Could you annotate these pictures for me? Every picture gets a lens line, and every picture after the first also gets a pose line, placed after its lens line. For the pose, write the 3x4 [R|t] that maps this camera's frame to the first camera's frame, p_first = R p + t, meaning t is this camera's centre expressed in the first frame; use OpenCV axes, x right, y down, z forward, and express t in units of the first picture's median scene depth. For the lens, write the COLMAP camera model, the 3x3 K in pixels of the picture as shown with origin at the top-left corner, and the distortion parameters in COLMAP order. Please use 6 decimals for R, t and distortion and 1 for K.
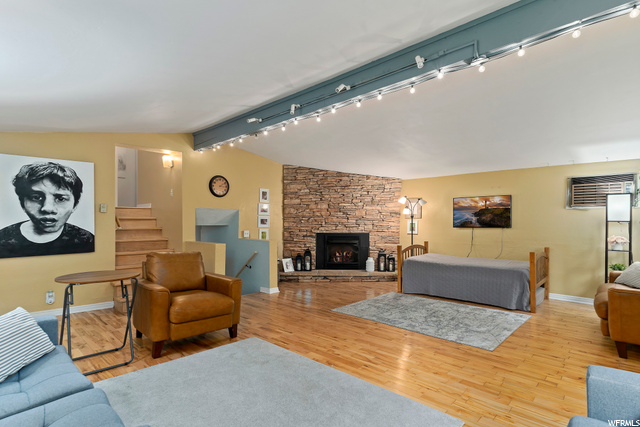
lens RADIAL K [[330.0, 0, 320.0], [0, 330.0, 213.5], [0, 0, 1]] dist [-0.004571, -0.000429]
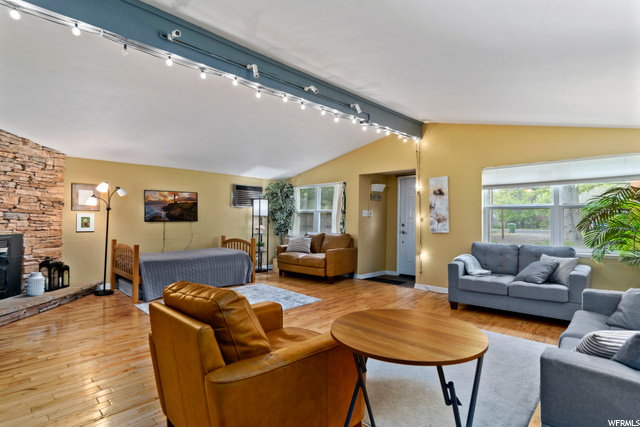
lens RADIAL K [[330.0, 0, 320.0], [0, 330.0, 213.5], [0, 0, 1]] dist [-0.004571, -0.000429]
pose [[0.000788, 0.009592, 0.999954, -0.531377], [-0.030900, 0.999477, -0.009564, 0.012912], [-0.999522, -0.030891, 0.001084, 0.524763]]
